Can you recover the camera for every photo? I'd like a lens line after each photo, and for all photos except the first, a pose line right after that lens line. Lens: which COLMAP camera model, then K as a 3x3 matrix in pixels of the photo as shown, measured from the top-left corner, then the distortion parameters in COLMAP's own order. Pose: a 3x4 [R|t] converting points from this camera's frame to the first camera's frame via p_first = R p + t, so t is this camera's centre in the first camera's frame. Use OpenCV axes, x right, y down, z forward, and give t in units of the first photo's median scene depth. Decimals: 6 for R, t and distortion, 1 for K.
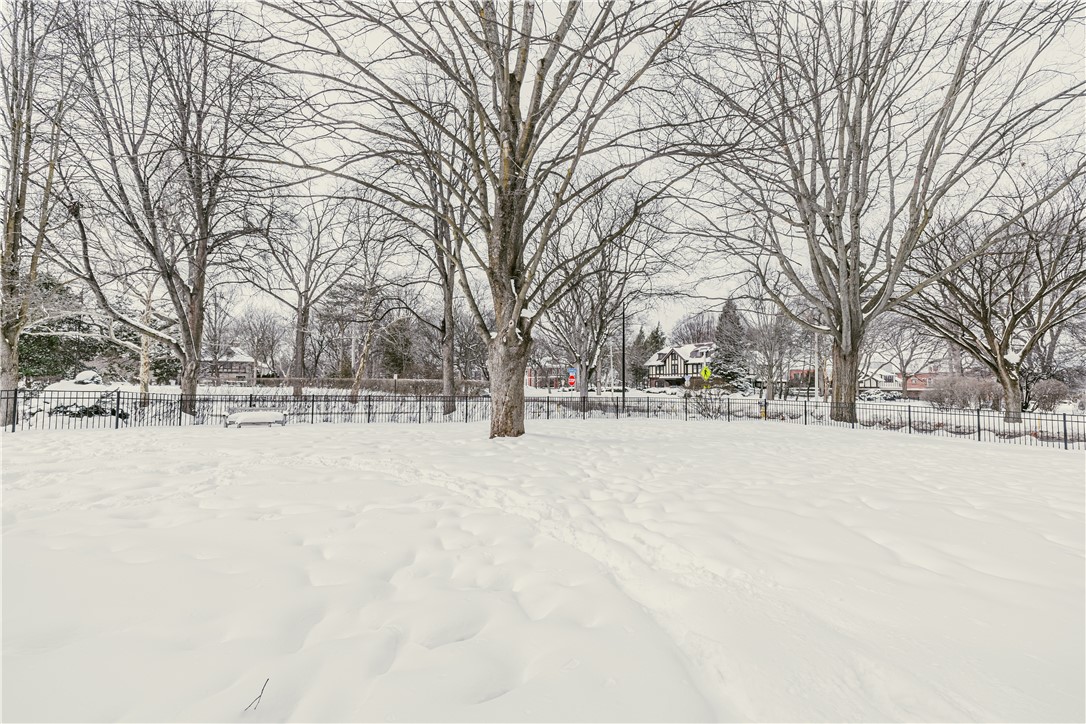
lens RADIAL K [[462.0, 0, 541.9], [0, 462.0, 359.2], [0, 0, 1]] dist [0.009629, 0.000097]
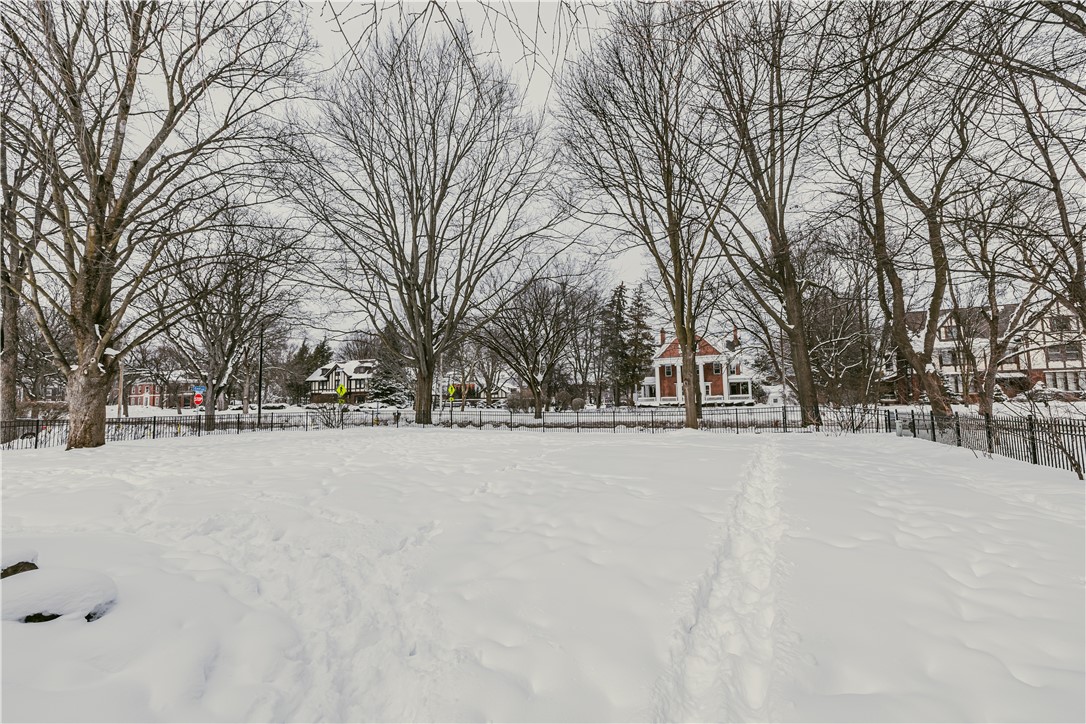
lens RADIAL K [[462.0, 0, 541.9], [0, 462.0, 359.2], [0, 0, 1]] dist [0.009629, 0.000097]
pose [[0.787356, 0.028483, 0.615840, 0.038834], [-0.010077, 0.999393, -0.033338, -0.015534], [-0.616416, 0.020043, 0.787166, -0.263484]]
